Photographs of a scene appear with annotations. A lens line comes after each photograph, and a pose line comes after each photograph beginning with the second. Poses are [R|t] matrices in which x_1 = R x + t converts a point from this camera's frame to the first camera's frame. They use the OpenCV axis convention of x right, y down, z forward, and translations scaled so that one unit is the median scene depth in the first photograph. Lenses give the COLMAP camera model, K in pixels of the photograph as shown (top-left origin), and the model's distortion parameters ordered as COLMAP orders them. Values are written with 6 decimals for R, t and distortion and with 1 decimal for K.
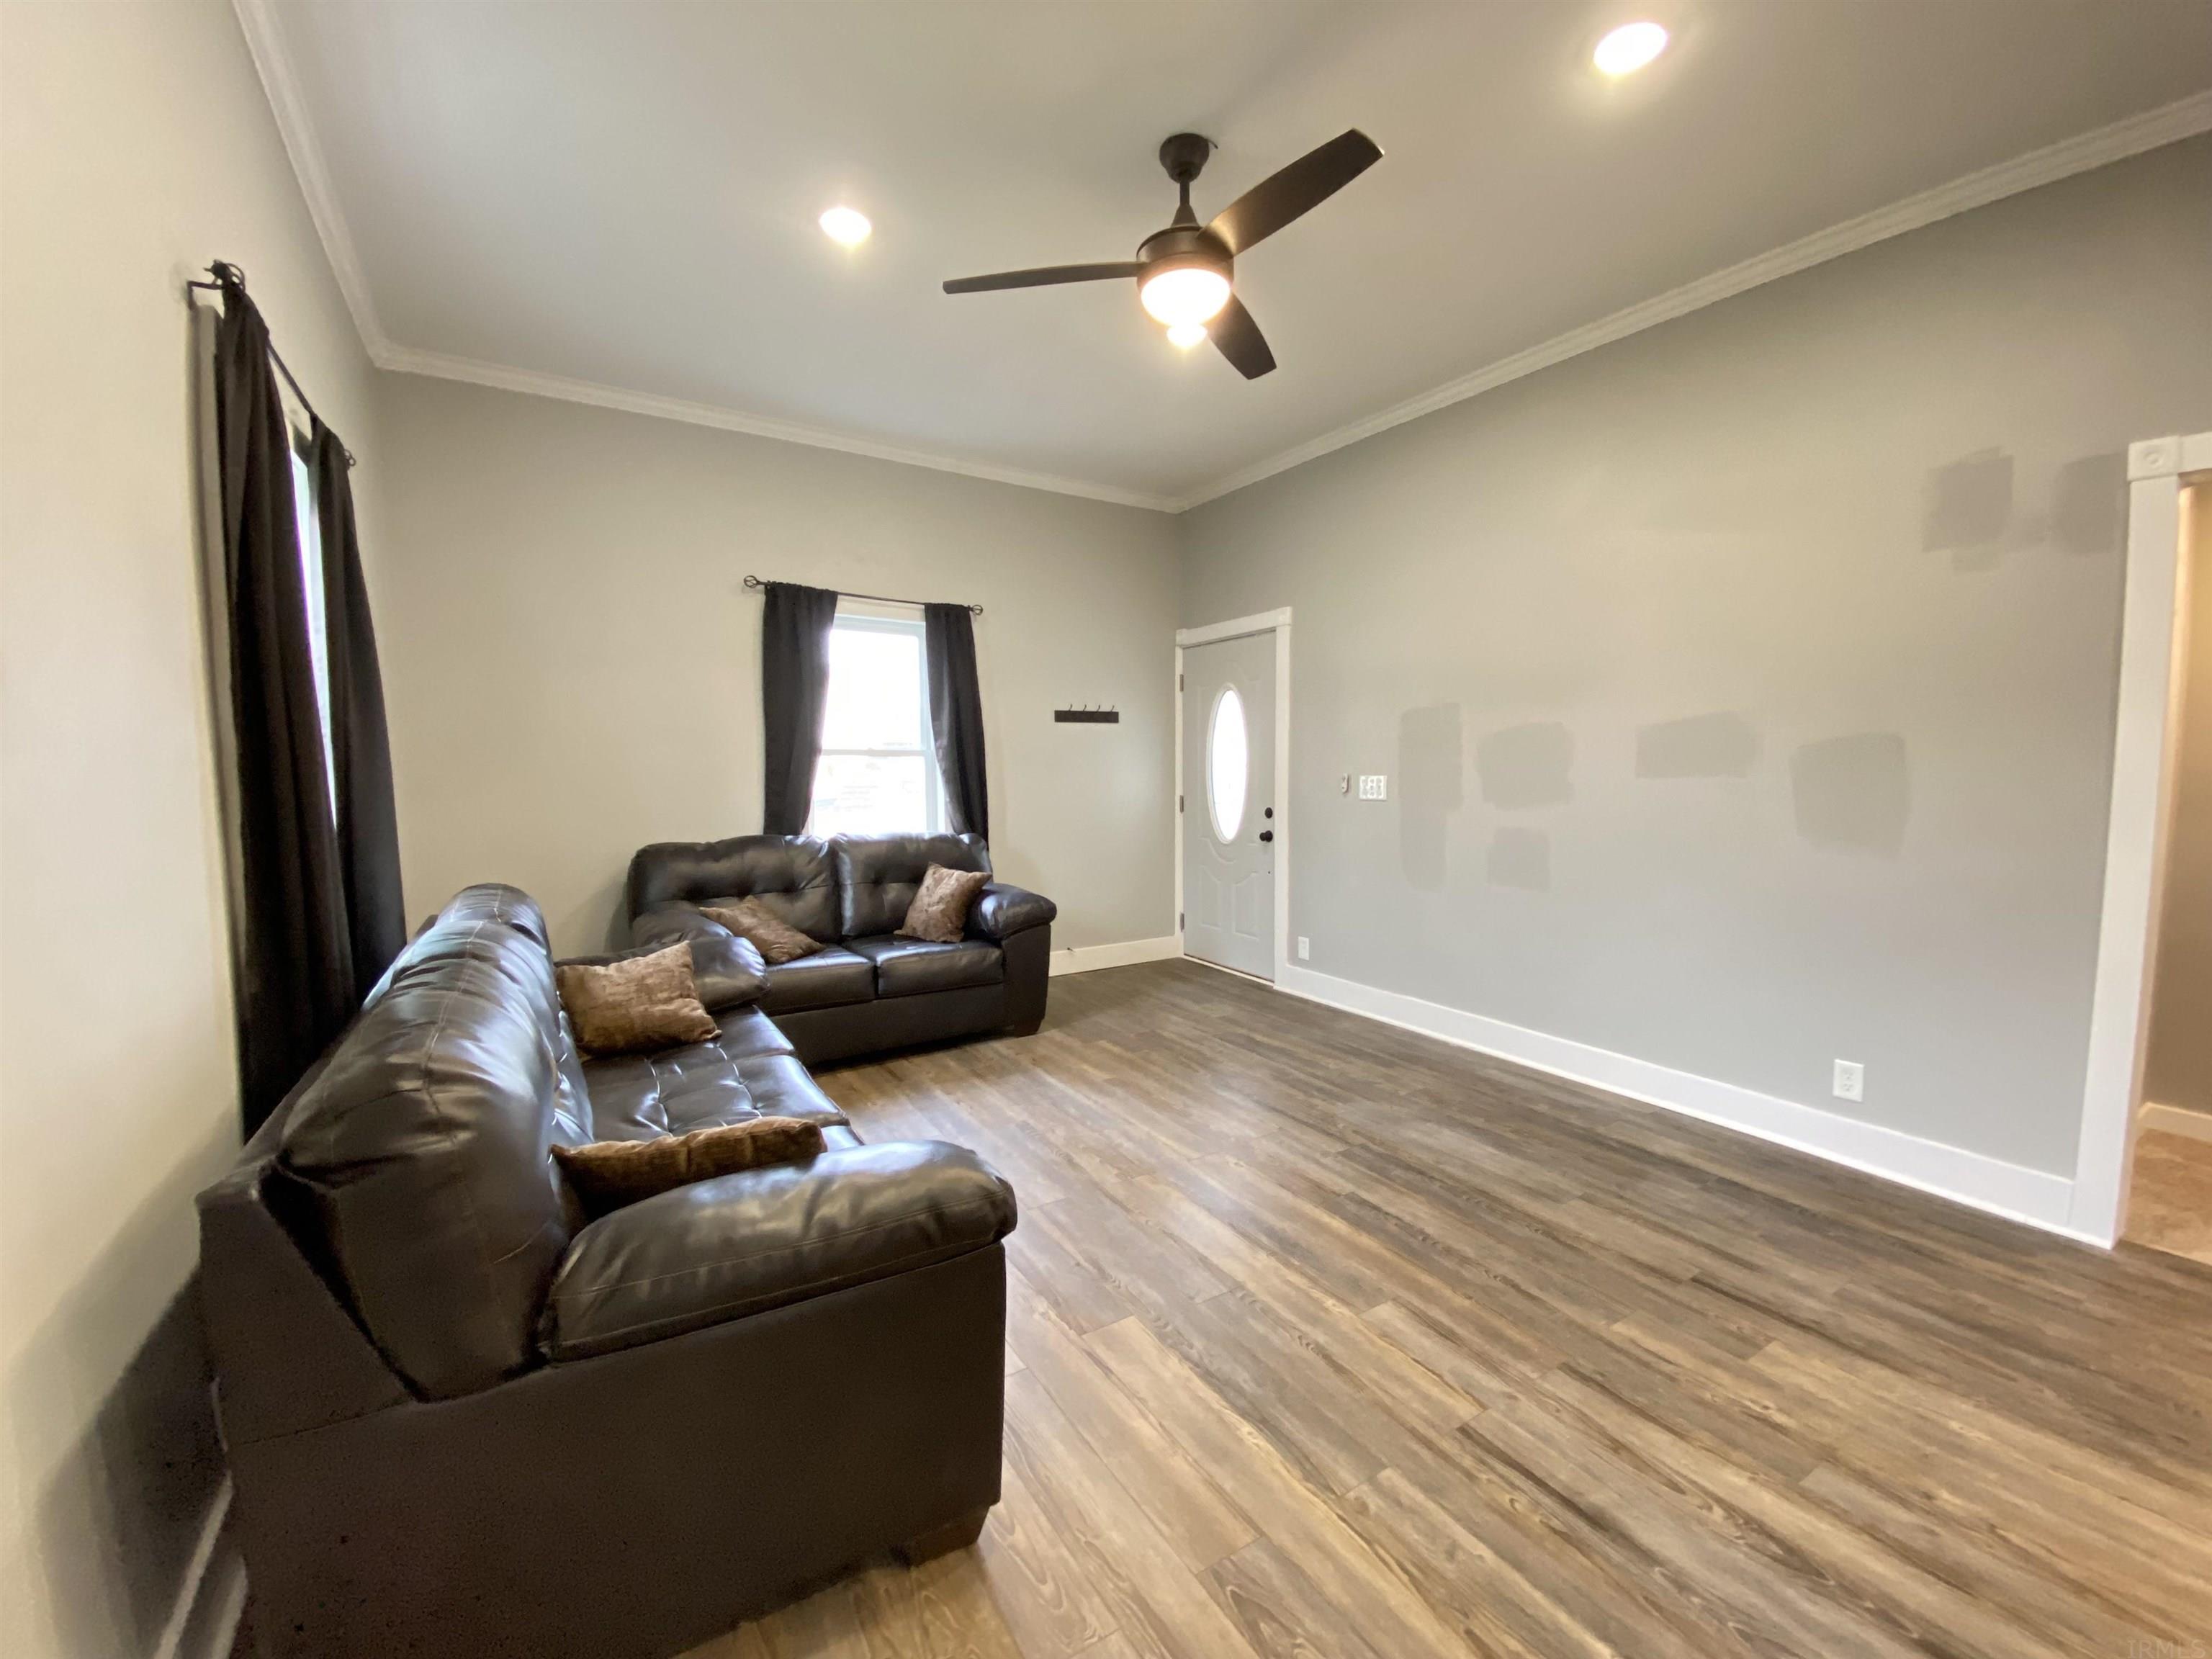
lens RADIAL K [[910.1, 0, 1120.1], [0, 910.1, 849.0], [0, 0, 1]] dist [0.001640, -0.004633]
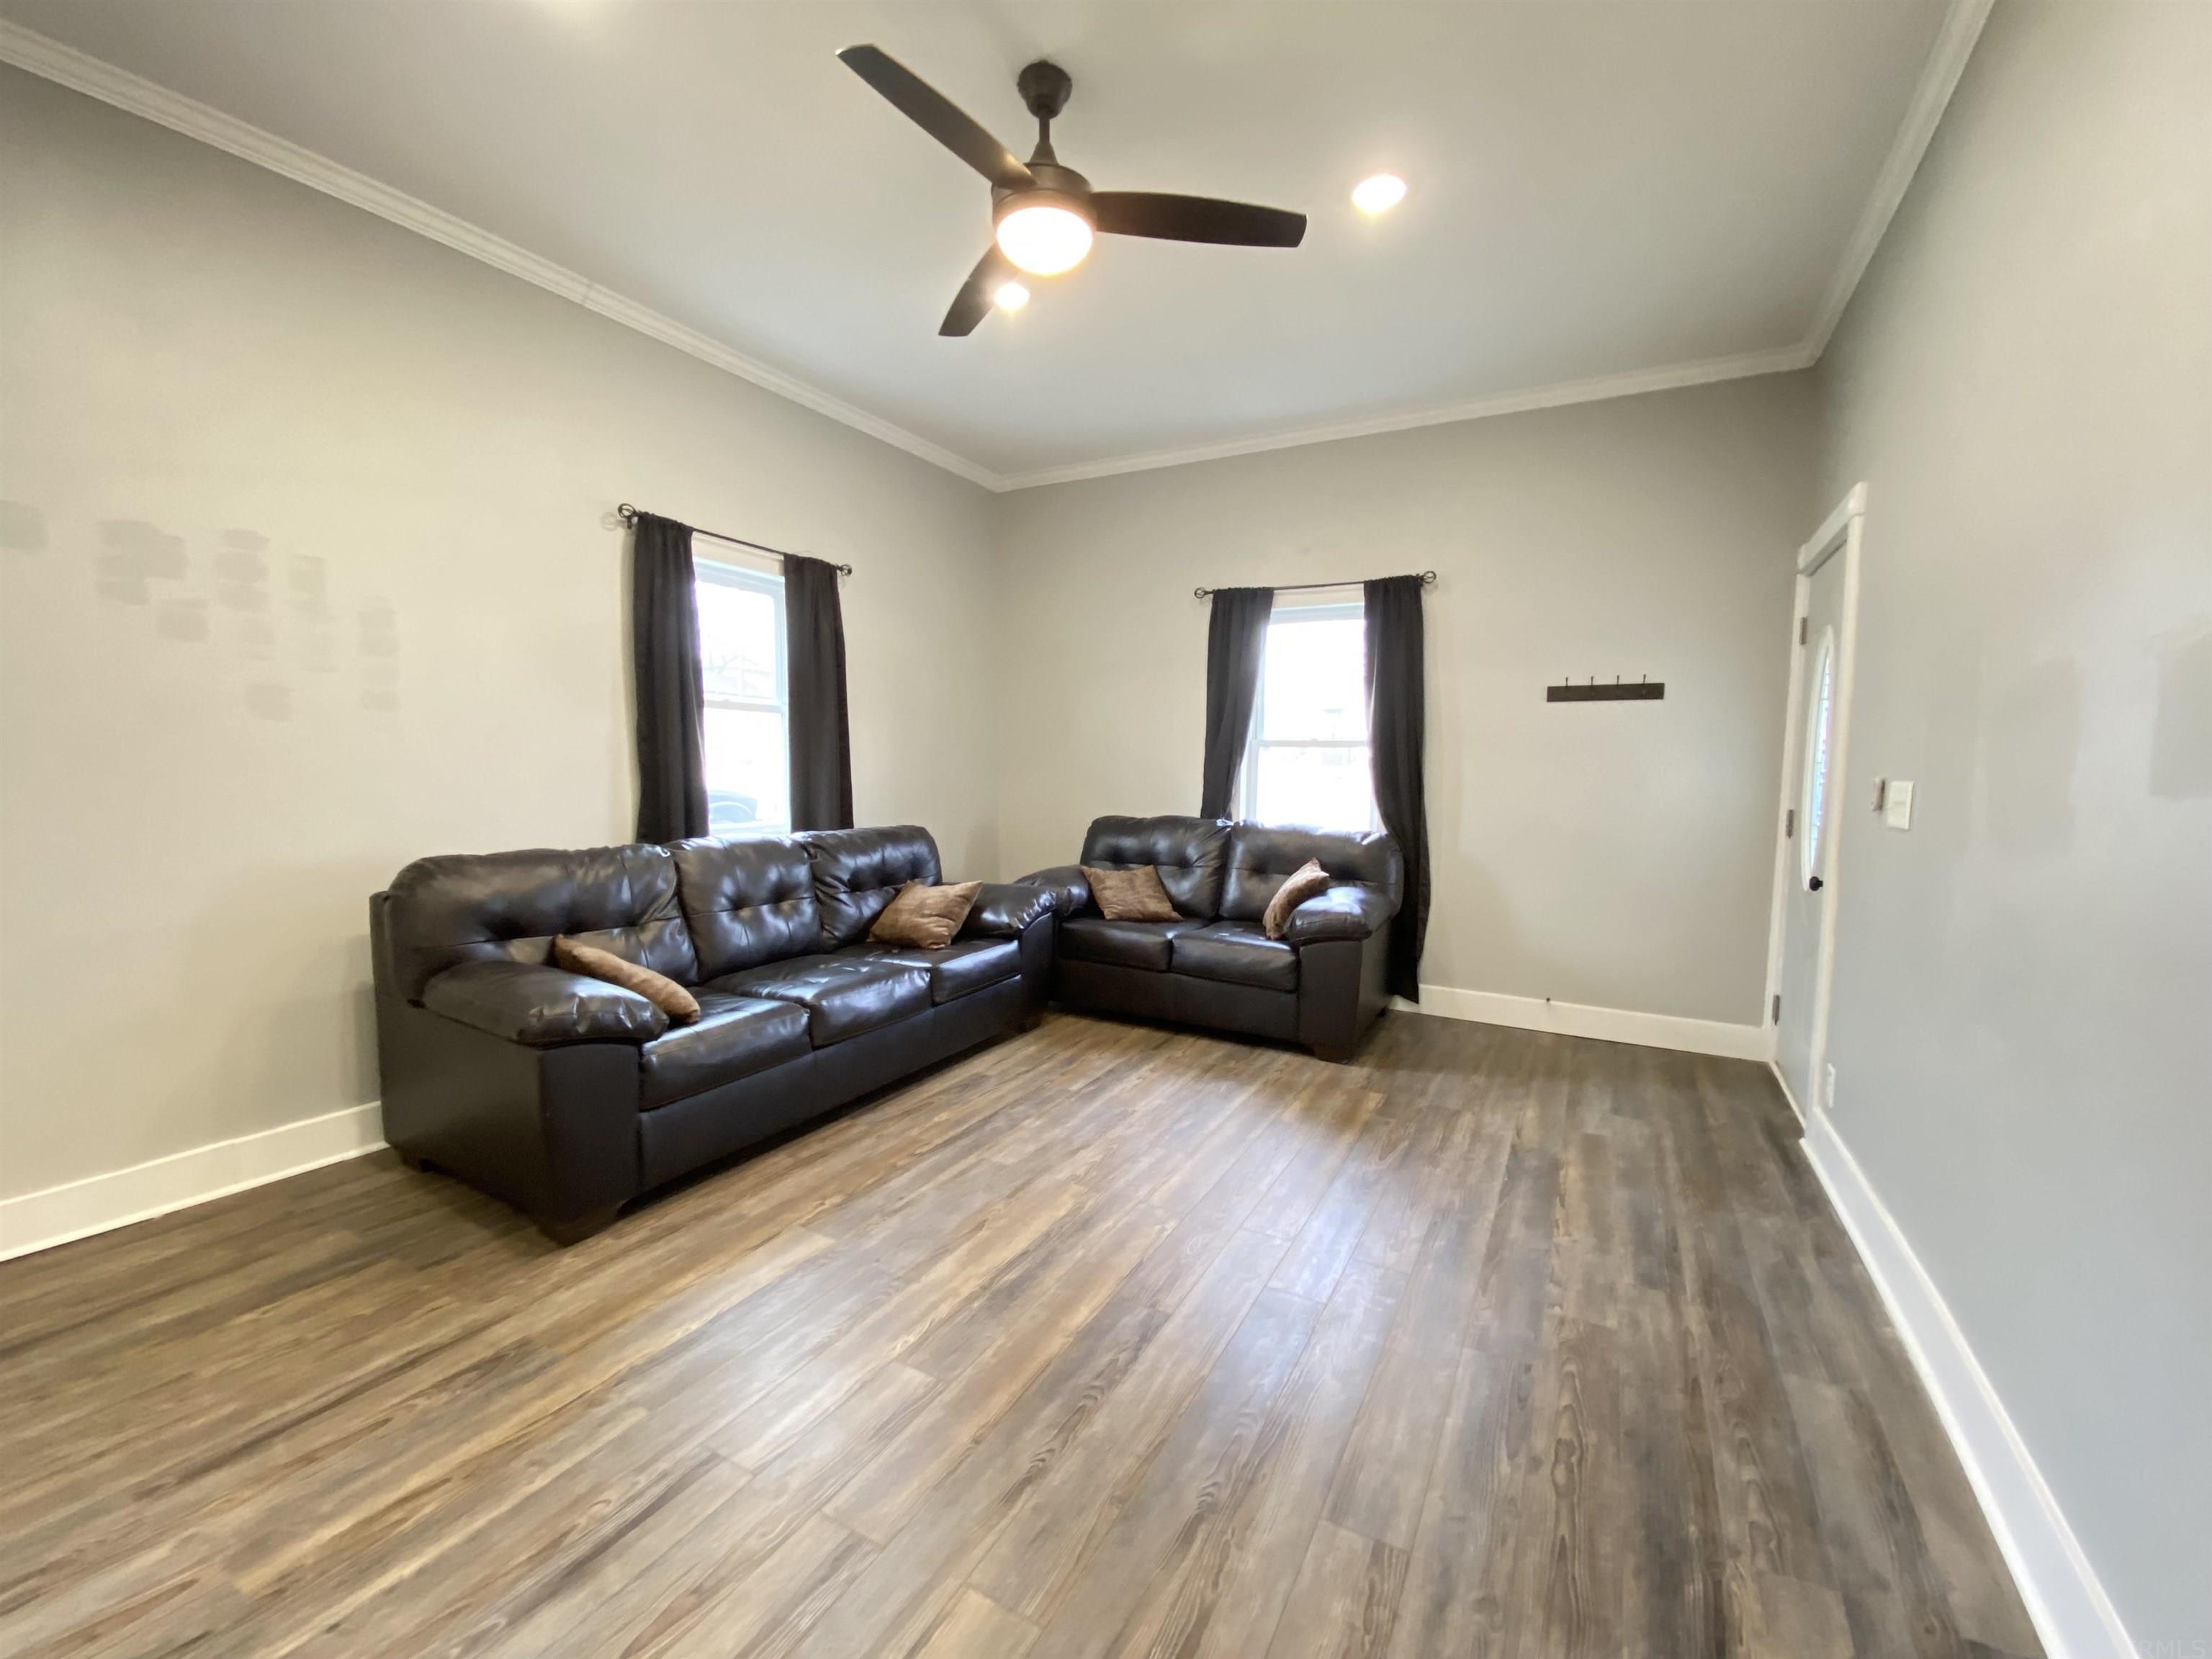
lens RADIAL K [[910.1, 0, 1075.6], [0, 910.1, 838.9], [0, 0, 1]] dist [0.001640, -0.004633]
pose [[0.459866, 0.084745, -0.883935, 0.576665], [-0.093831, 0.994500, 0.046529, -0.028376], [0.883017, 0.061544, 0.465289, 0.376854]]
